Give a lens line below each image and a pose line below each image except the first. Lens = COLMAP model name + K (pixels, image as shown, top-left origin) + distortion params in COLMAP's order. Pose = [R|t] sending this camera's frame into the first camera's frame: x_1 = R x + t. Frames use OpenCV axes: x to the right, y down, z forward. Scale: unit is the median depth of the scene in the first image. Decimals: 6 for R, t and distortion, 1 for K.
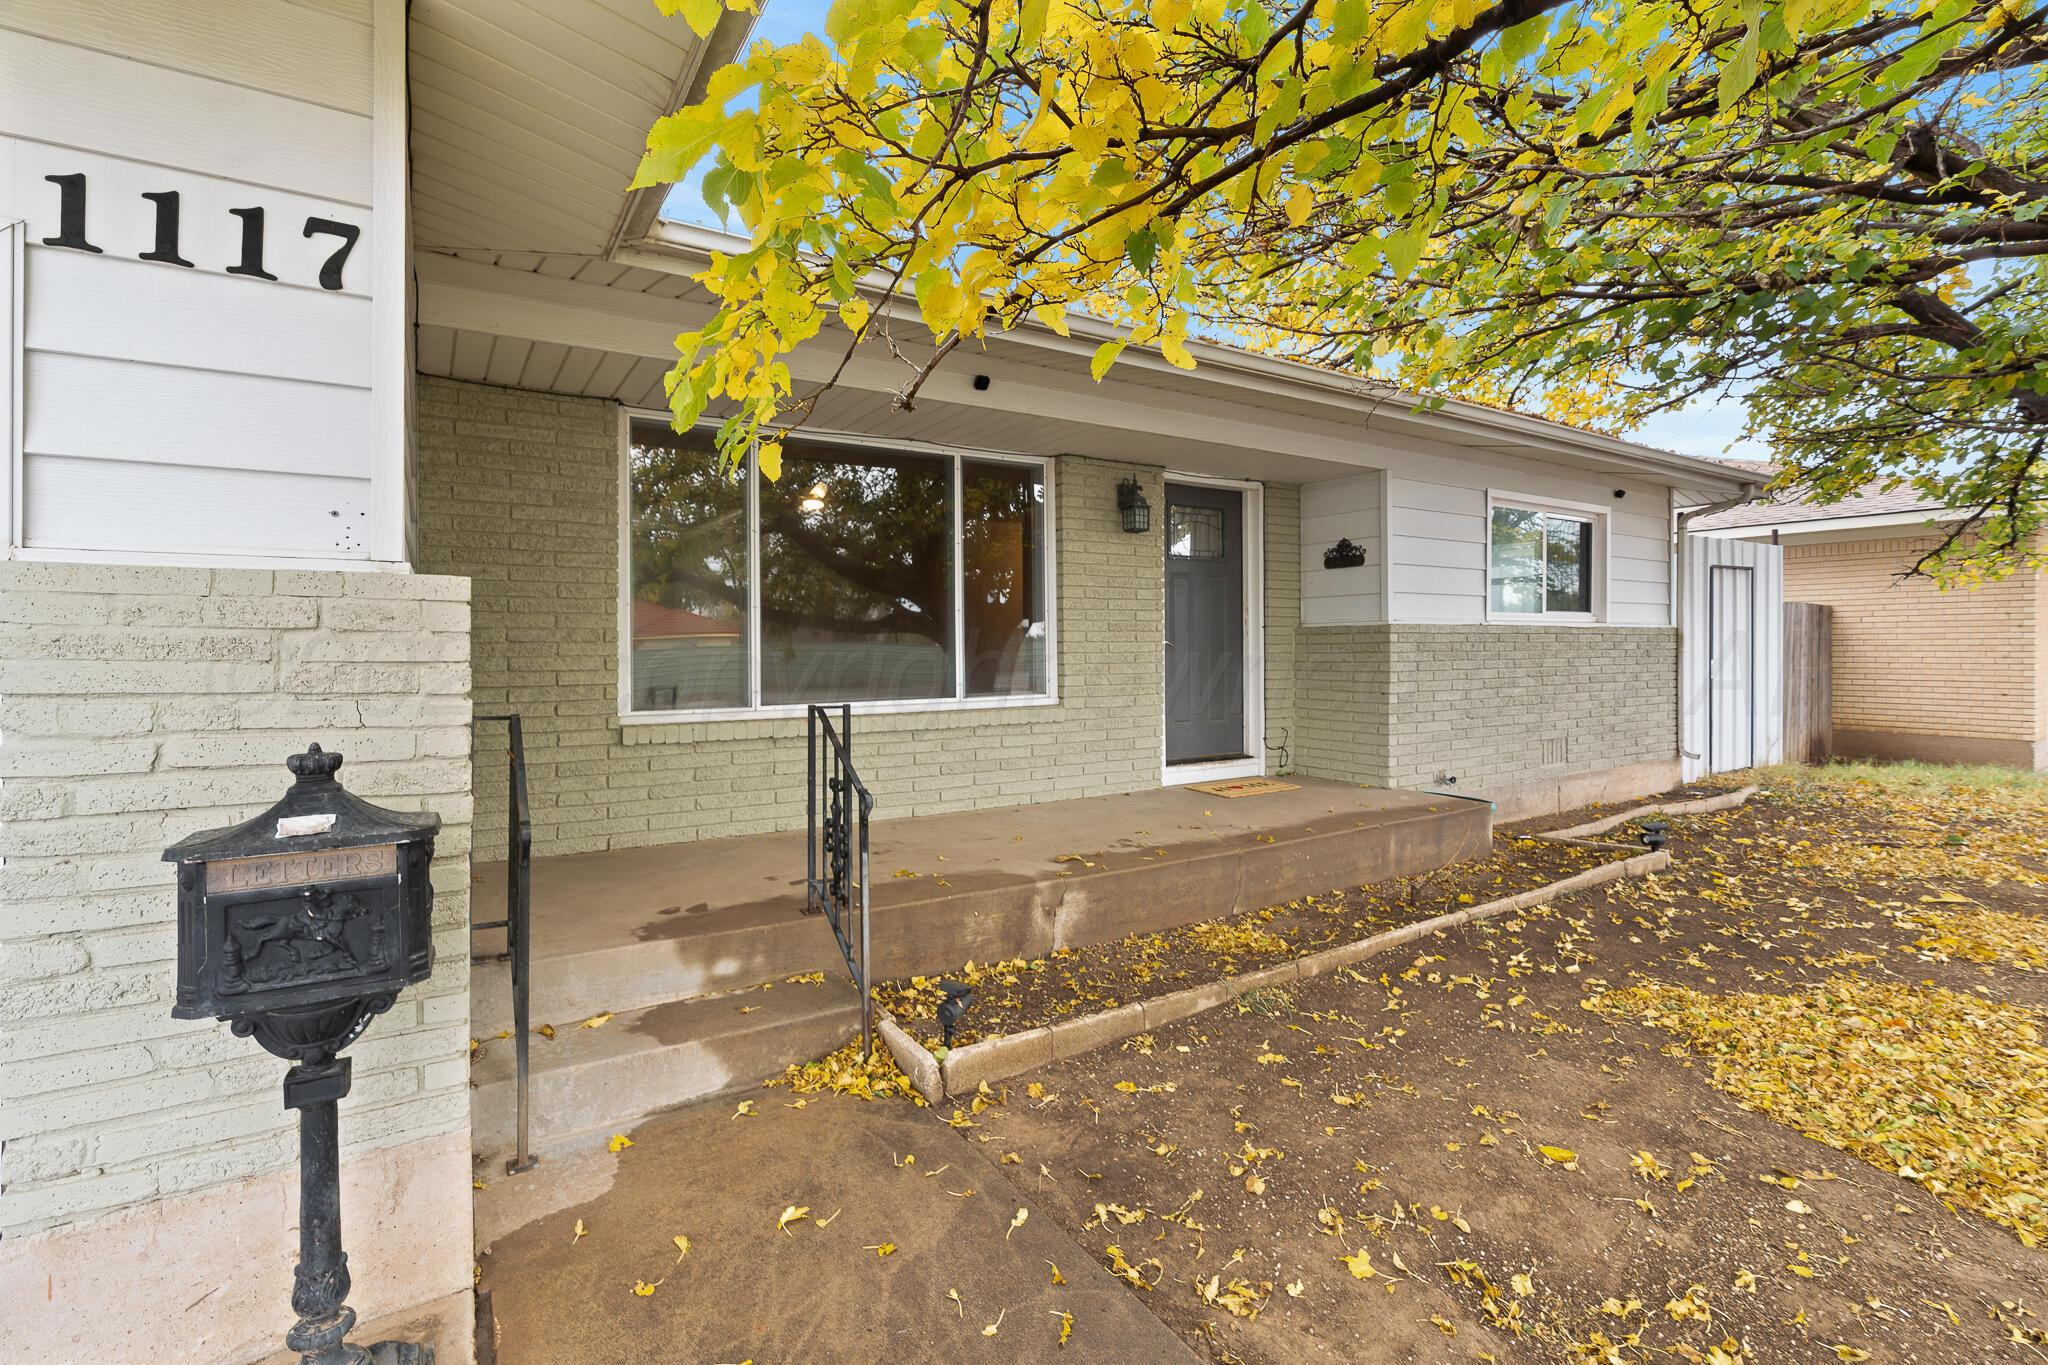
lens RADIAL K [[929.0, 0, 1021.0], [0, 929.0, 653.0], [0, 0, 1]] dist [-0.004334, -0.000233]
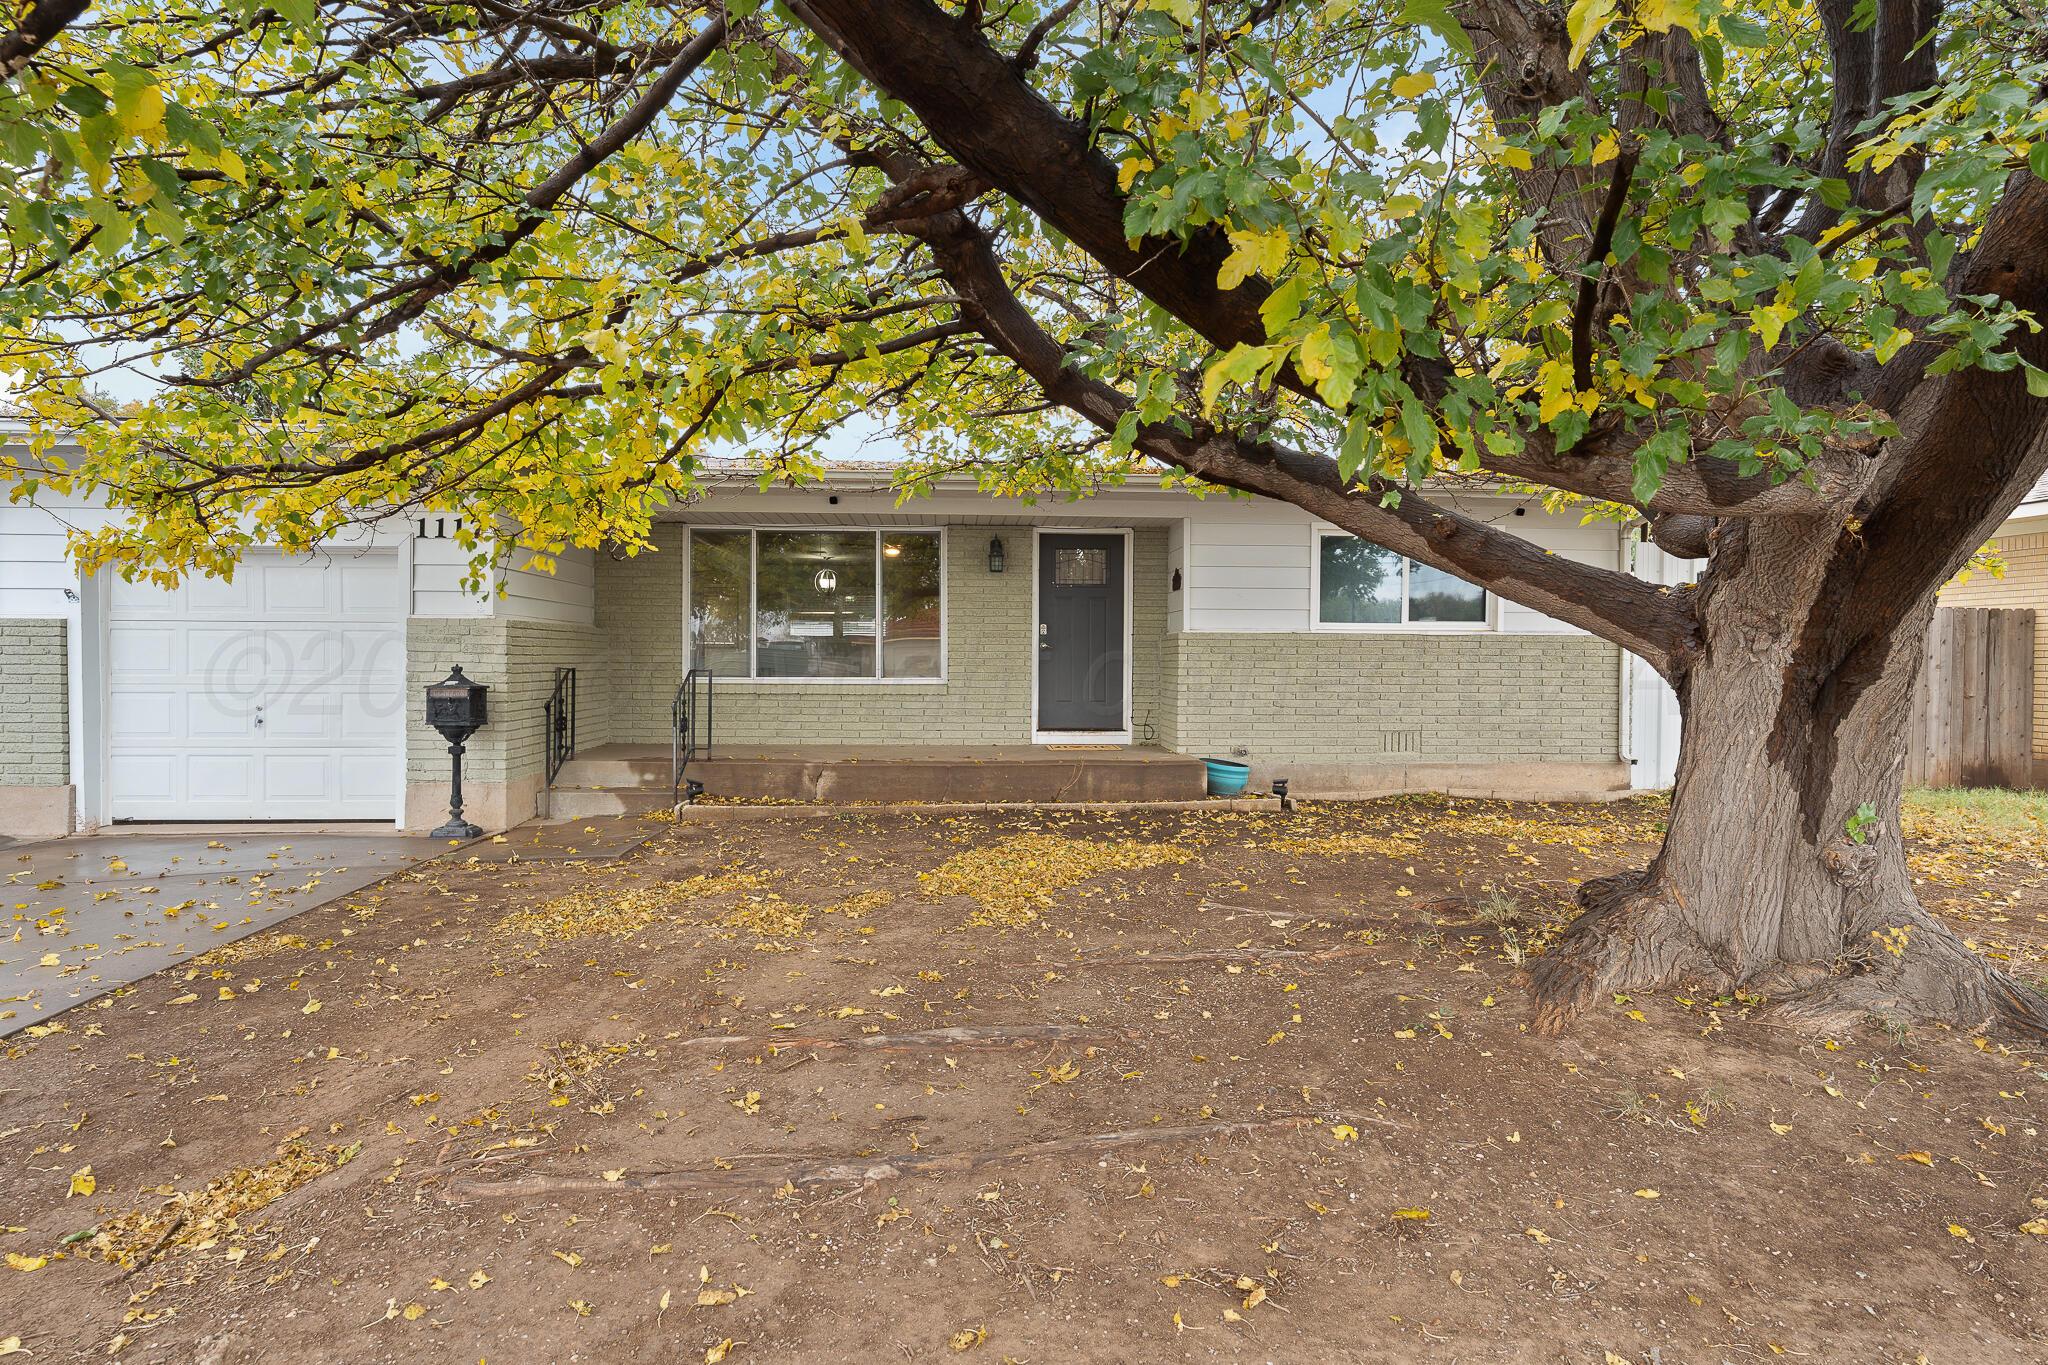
lens RADIAL K [[1111.6, 0, 1023.1], [0, 1111.6, 681.0], [0, 0, 1]] dist [-0.000272, 0.000043]
pose [[0.876826, 0.019504, -0.480412, 1.047907], [-0.012818, 0.999770, 0.017194, 0.016904], [0.480637, -0.008918, 0.876874, -0.575646]]
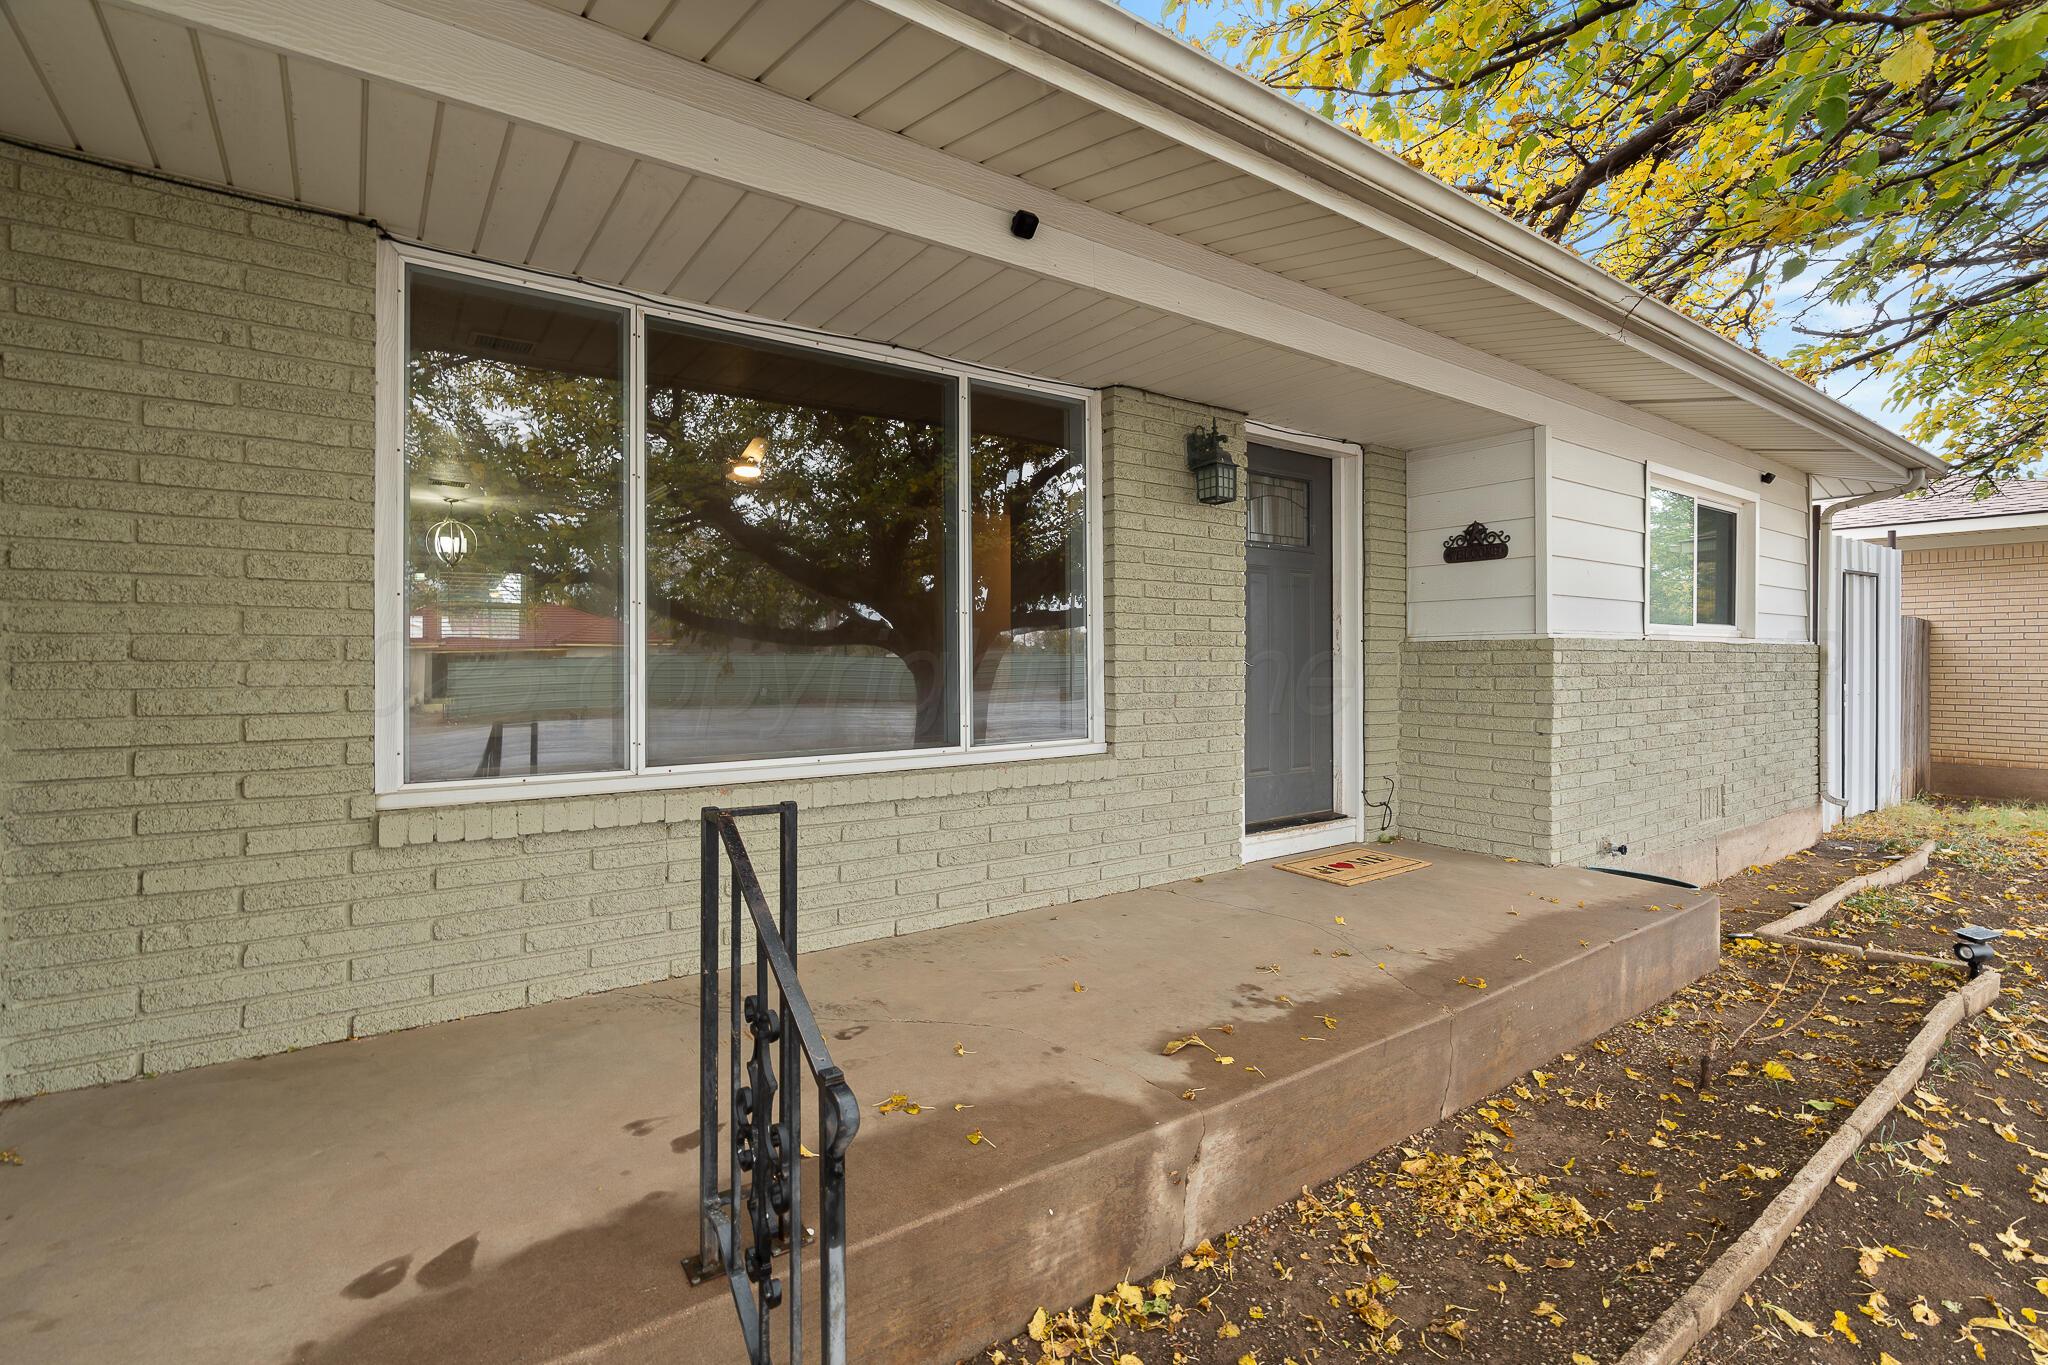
lens RADIAL K [[929.0, 0, 1025.2], [0, 929.0, 663.1], [0, 0, 1]] dist [-0.004334, -0.000233]
pose [[0.998203, 0.005085, 0.059704, -0.060030], [-0.004945, 0.999985, -0.002493, -0.008389], [-0.059716, 0.002193, 0.998213, 0.323770]]
